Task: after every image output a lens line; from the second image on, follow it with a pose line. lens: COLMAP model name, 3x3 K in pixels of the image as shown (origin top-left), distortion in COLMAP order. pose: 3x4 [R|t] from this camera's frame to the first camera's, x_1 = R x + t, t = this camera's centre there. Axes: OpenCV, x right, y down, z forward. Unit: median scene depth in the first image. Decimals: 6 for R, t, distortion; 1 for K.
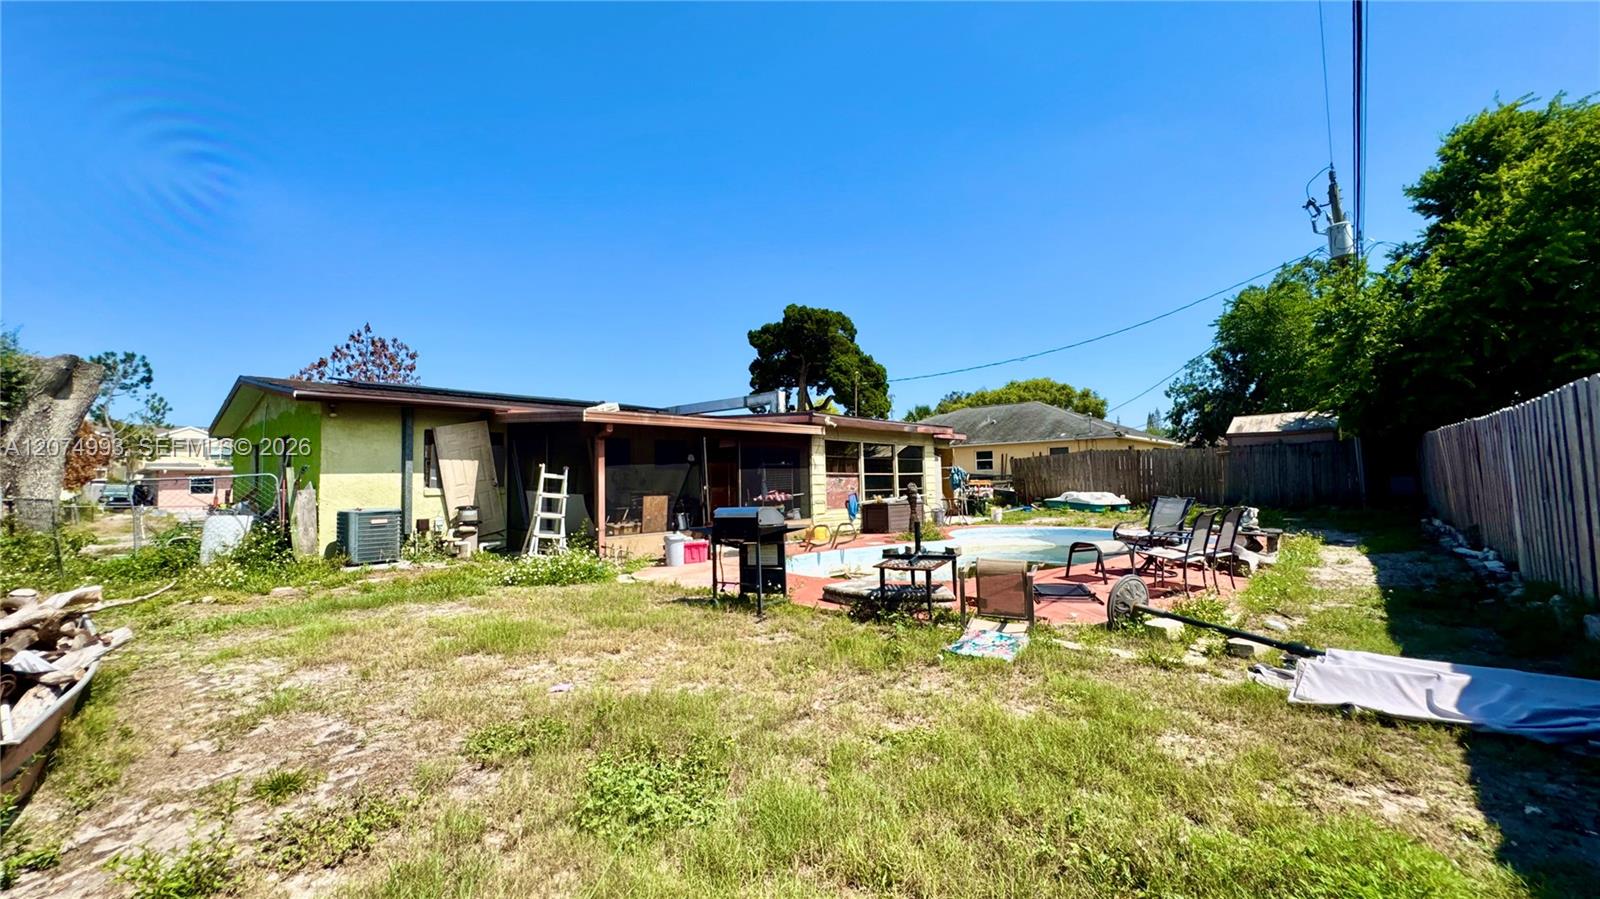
lens RADIAL K [[645.9, 0, 796.9], [0, 645.9, 442.1], [0, 0, 1]] dist [0.000365, -0.000046]
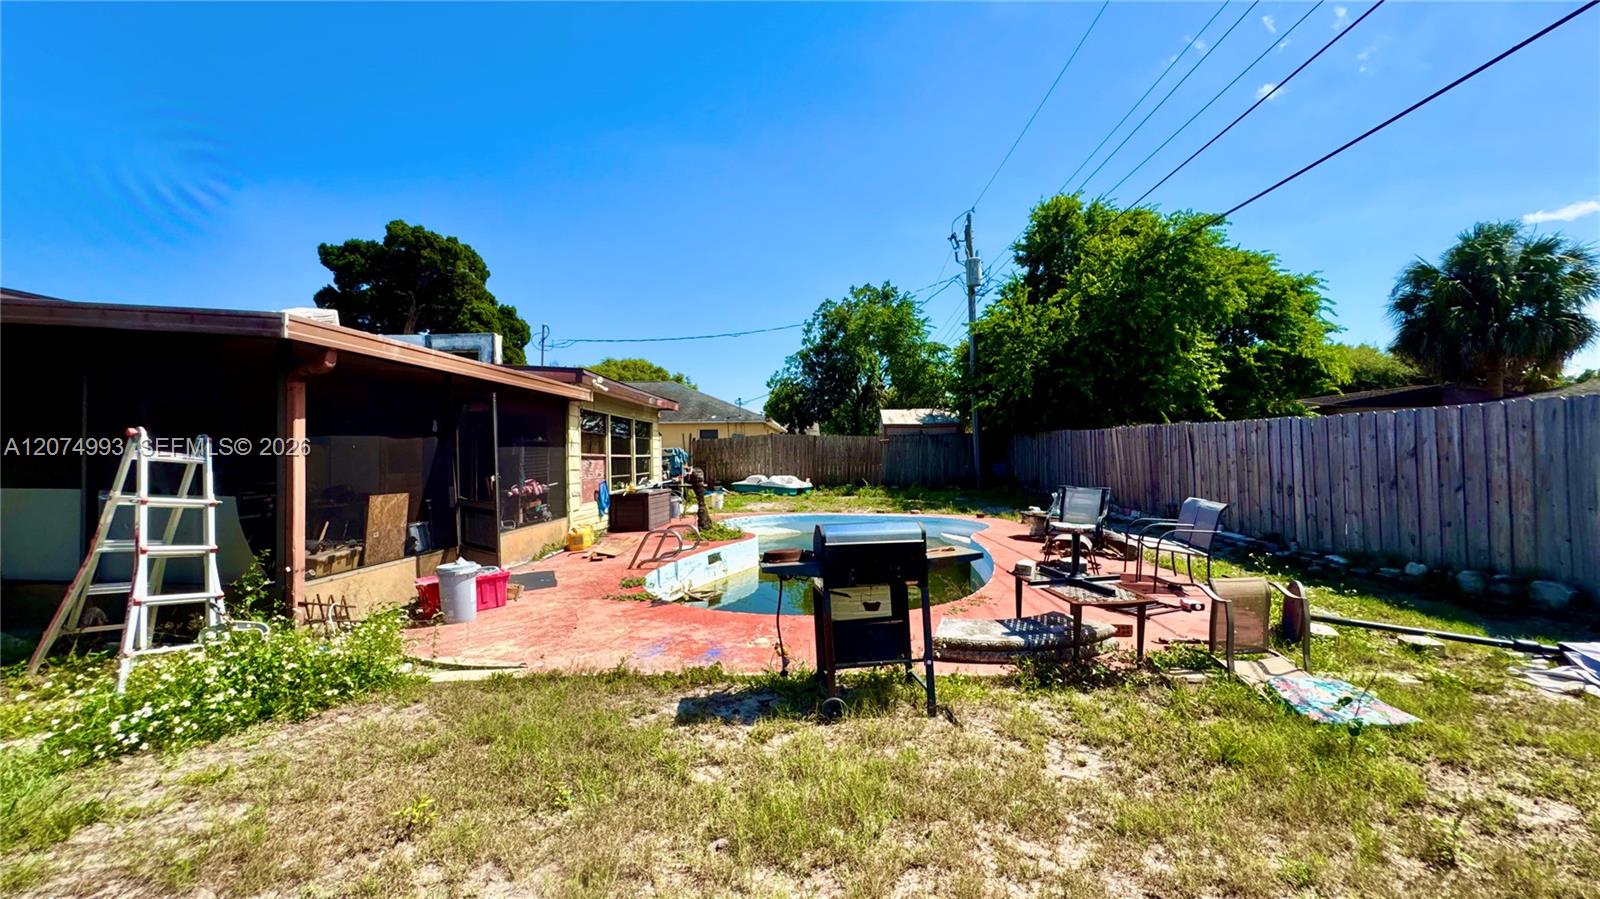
lens RADIAL K [[645.9, 0, 796.9], [0, 645.9, 442.1], [0, 0, 1]] dist [0.000365, -0.000046]
pose [[0.780082, 0.027375, 0.625078, -0.194795], [-0.047547, 0.998747, 0.015597, 0.009985], [-0.623868, -0.041887, 0.780406, 0.244608]]
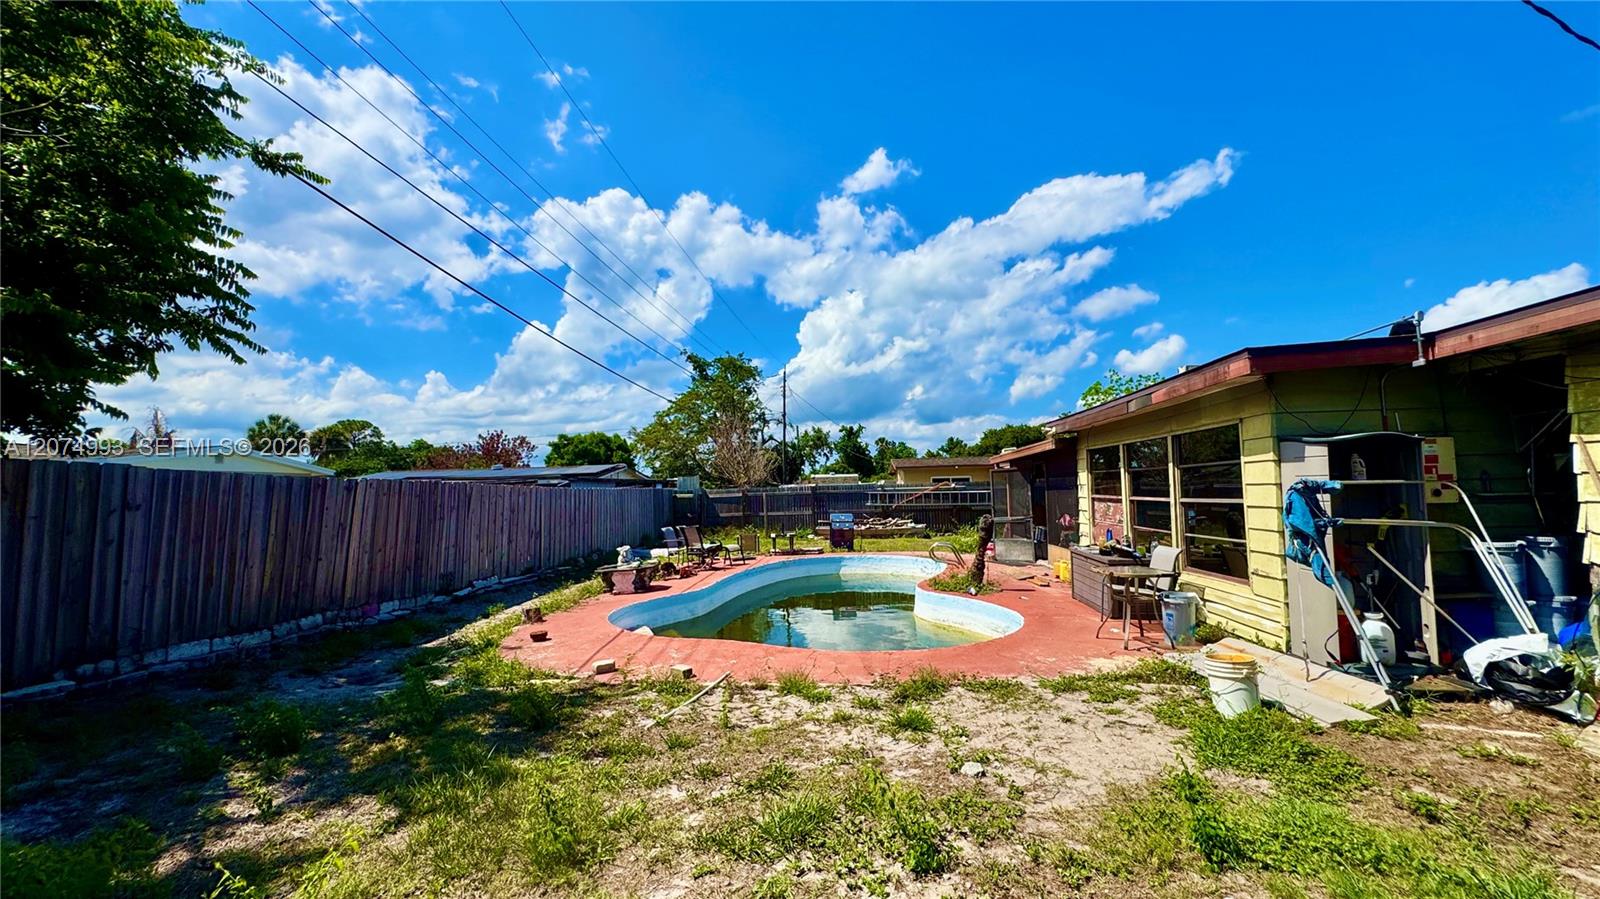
lens RADIAL K [[645.9, 0, 796.9], [0, 645.9, 442.1], [0, 0, 1]] dist [0.000365, -0.000046]
pose [[-0.810671, -0.011462, -0.585390, 0.656995], [0.072912, 0.990050, -0.120355, 0.044804], [0.580945, -0.140250, -0.801769, 1.236190]]
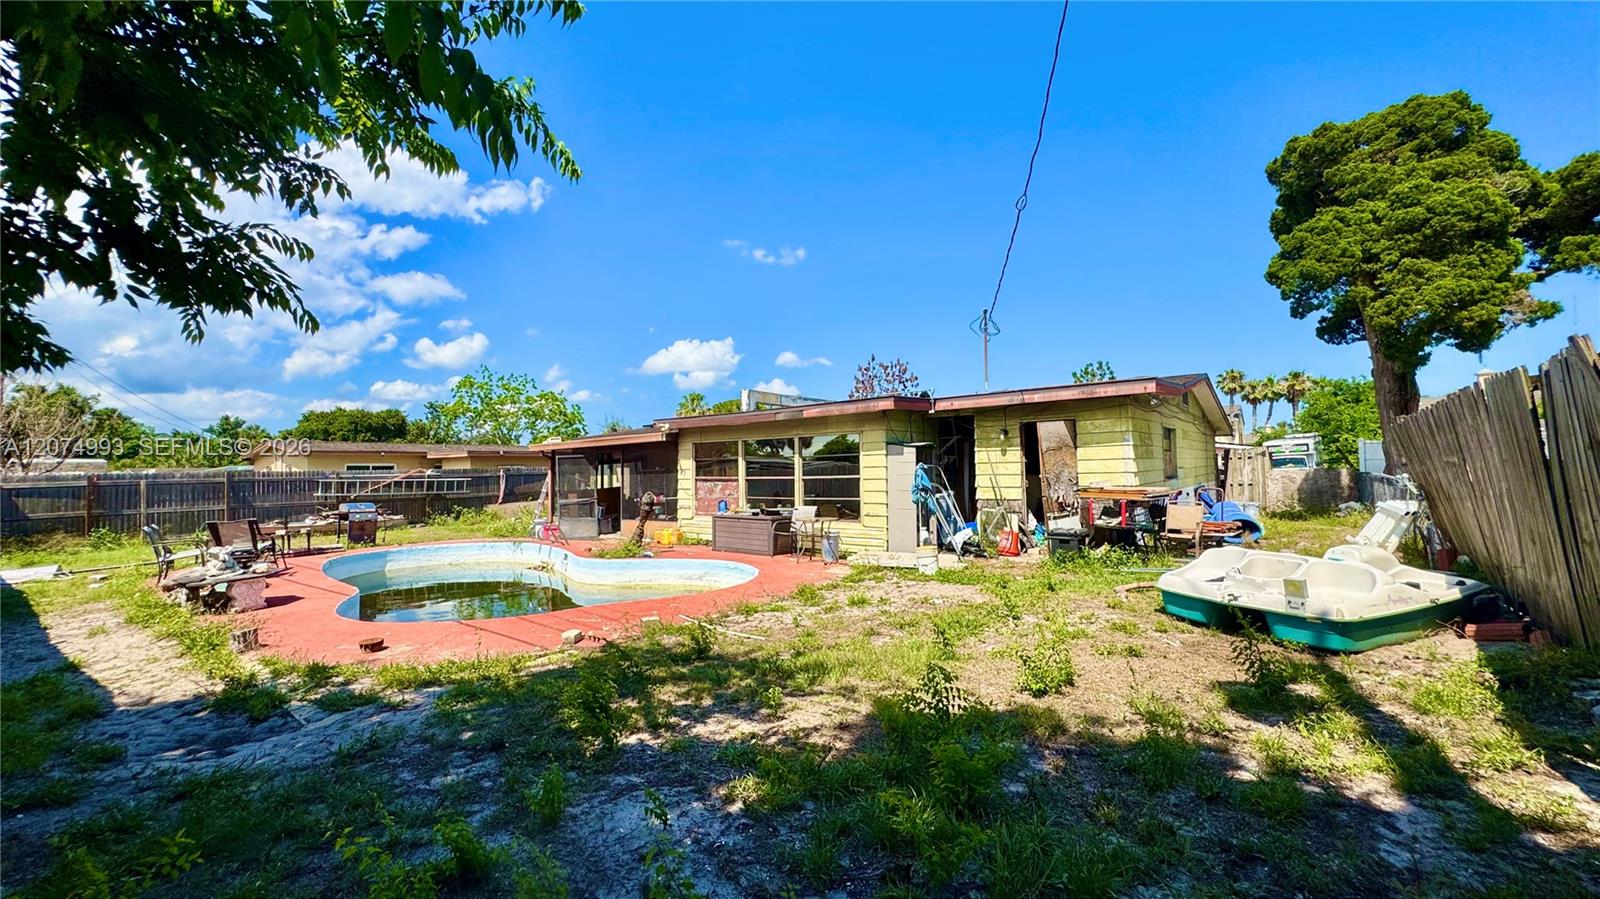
lens RADIAL K [[645.9, 0, 796.9], [0, 645.9, 442.1], [0, 0, 1]] dist [0.000365, -0.000046]
pose [[0.059996, -0.029271, -0.997769, 0.909009], [0.083199, 0.996238, -0.024223, 0.026894], [0.994725, -0.081560, 0.062206, 0.966985]]
